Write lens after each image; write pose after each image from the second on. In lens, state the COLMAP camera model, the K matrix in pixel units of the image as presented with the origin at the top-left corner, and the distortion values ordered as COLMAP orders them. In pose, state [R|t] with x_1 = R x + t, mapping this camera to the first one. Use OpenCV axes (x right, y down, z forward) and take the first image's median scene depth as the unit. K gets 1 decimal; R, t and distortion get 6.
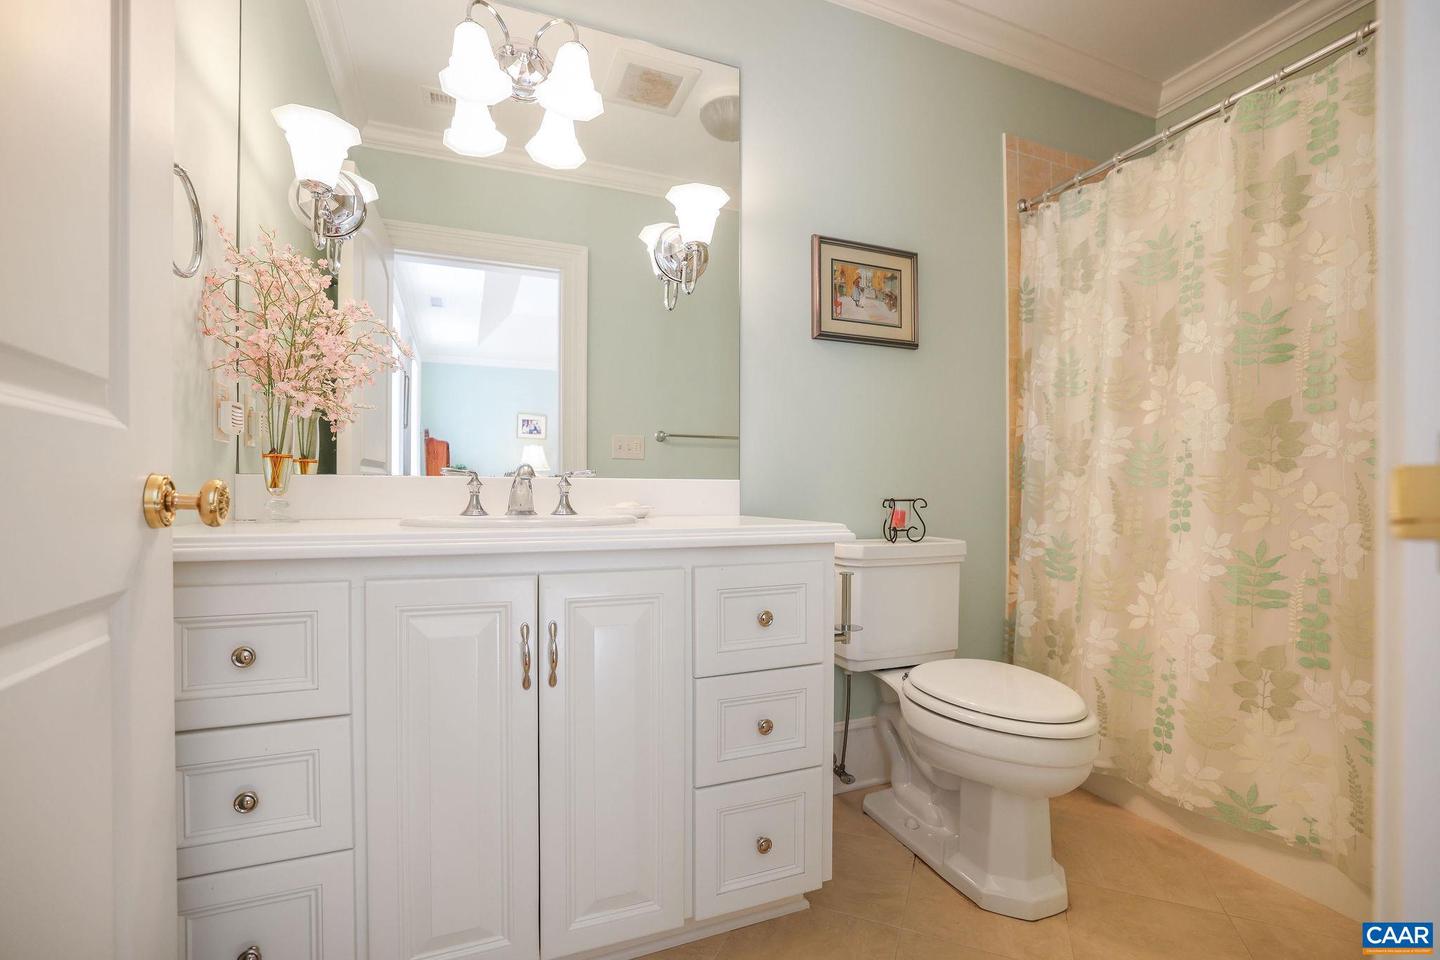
lens RADIAL K [[608.0, 0, 723.9], [0, 608.0, 485.6], [0, 0, 1]] dist [-0.033121, 0.000006]
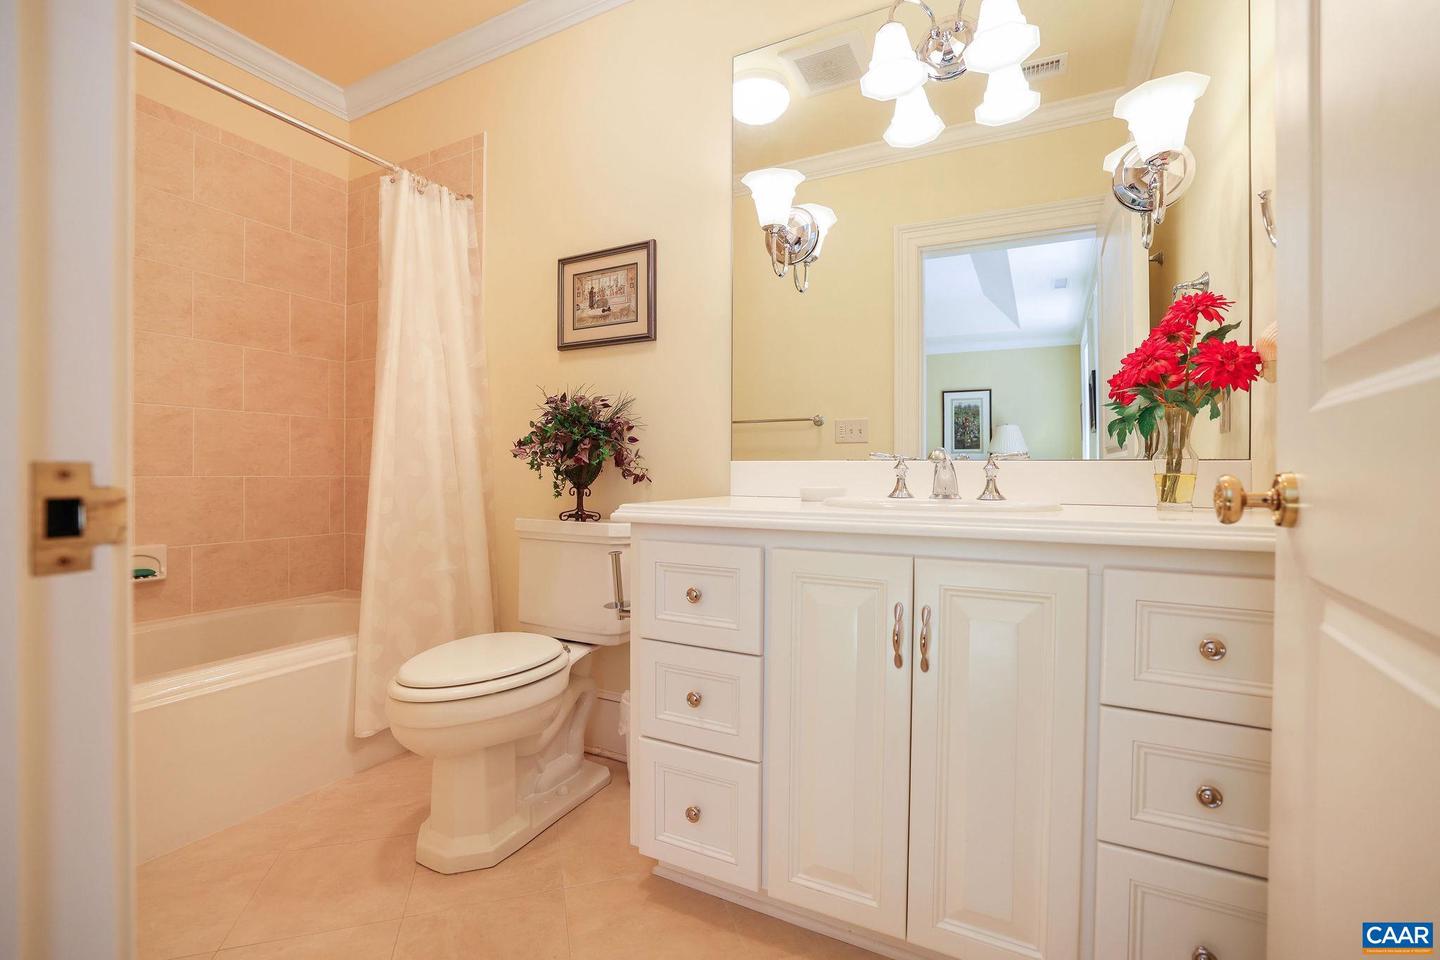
lens RADIAL K [[603.3, 0, 720.0], [0, 603.3, 480.0], [0, 0, 1]] dist [0.000114, 0.000152]
pose [[0.673312, 0.006271, -0.739332, 0.224458], [0.008397, 0.999835, 0.016128, -0.002333], [0.739311, -0.017067, 0.673148, 0.083659]]
